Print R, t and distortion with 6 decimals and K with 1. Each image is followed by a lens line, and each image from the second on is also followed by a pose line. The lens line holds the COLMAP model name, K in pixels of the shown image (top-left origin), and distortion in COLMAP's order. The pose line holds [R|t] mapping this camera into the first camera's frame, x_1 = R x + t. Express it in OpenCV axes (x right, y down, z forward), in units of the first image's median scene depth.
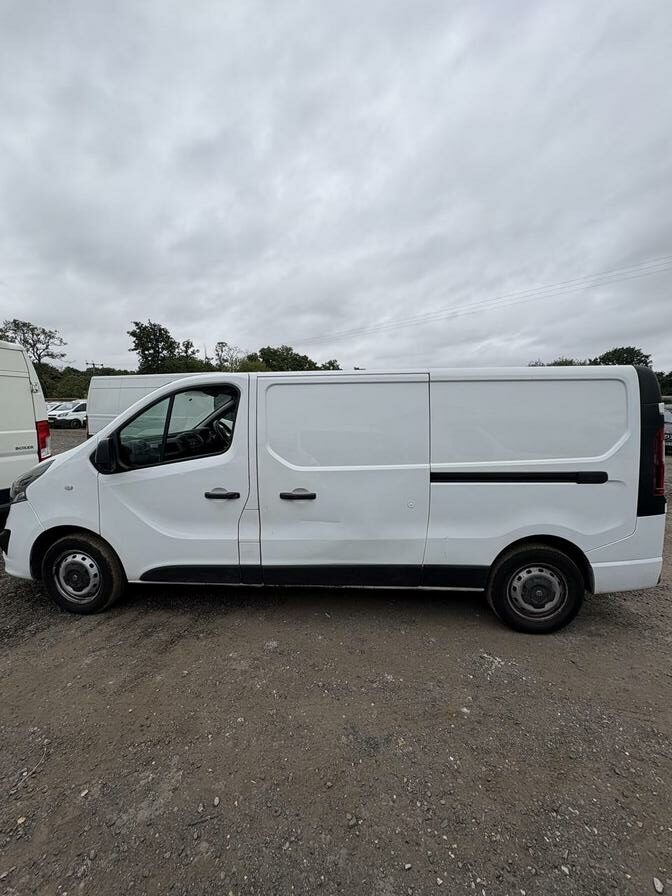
lens RADIAL K [[360.4, 0, 333.8], [0, 360.4, 438.0], [0, 0, 1]] dist [-0.001689, -0.000073]
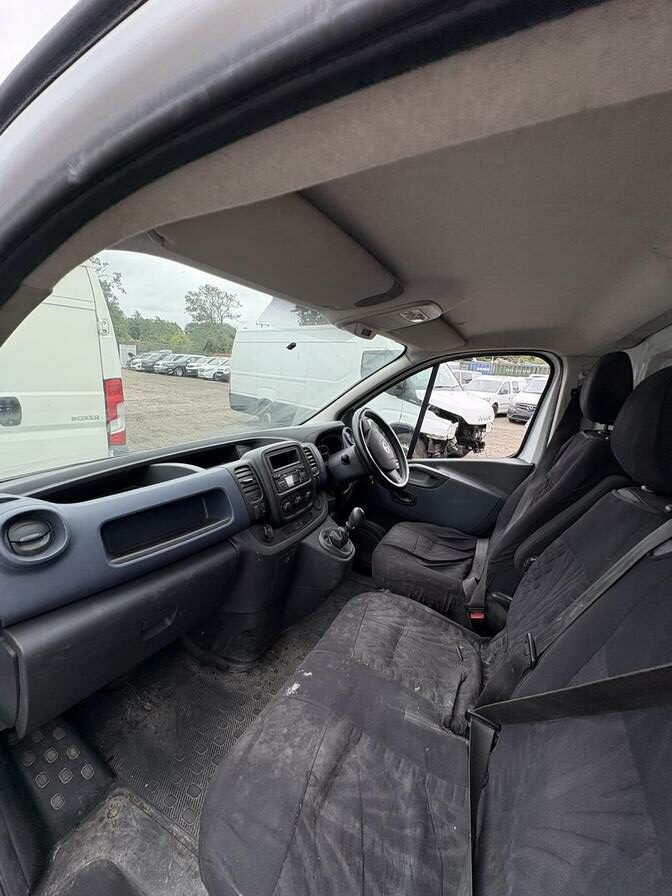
lens RADIAL K [[360.4, 0, 333.8], [0, 360.4, 438.0], [0, 0, 1]] dist [-0.001689, -0.000073]
pose [[0.920743, 0.122255, -0.370520, -0.198203], [-0.086704, 0.990009, 0.111198, -0.054195], [0.380413, -0.070260, 0.922144, 0.604456]]
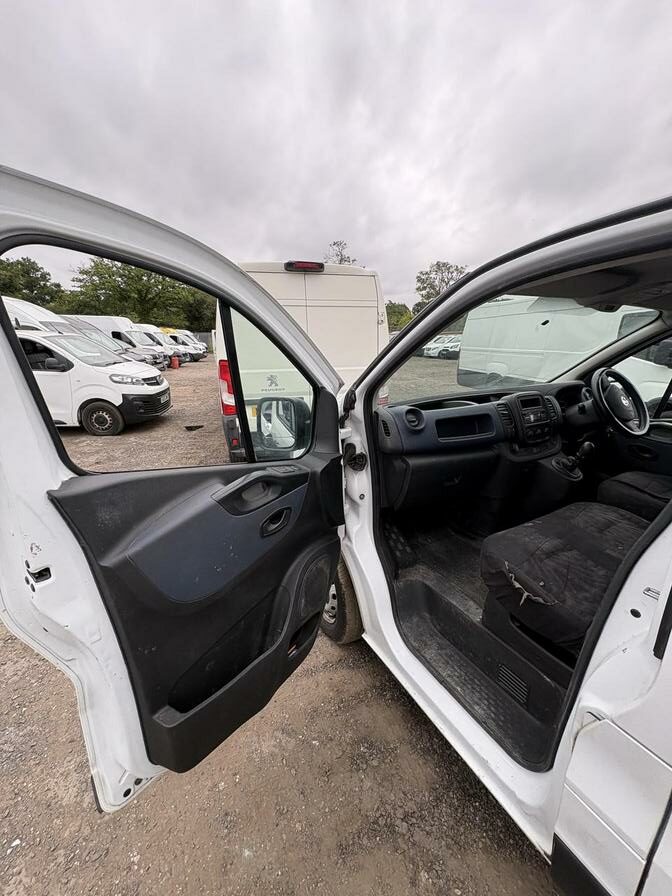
lens RADIAL K [[357.6, 0, 333.6], [0, 357.6, 447.3], [0, 0, 1]] dist [0.002036, 0.000494]
pose [[0.554048, 0.229139, -0.800329, -0.119234], [-0.056963, 0.969555, 0.238155, -0.037398], [0.830533, -0.086361, 0.550233, 0.425764]]
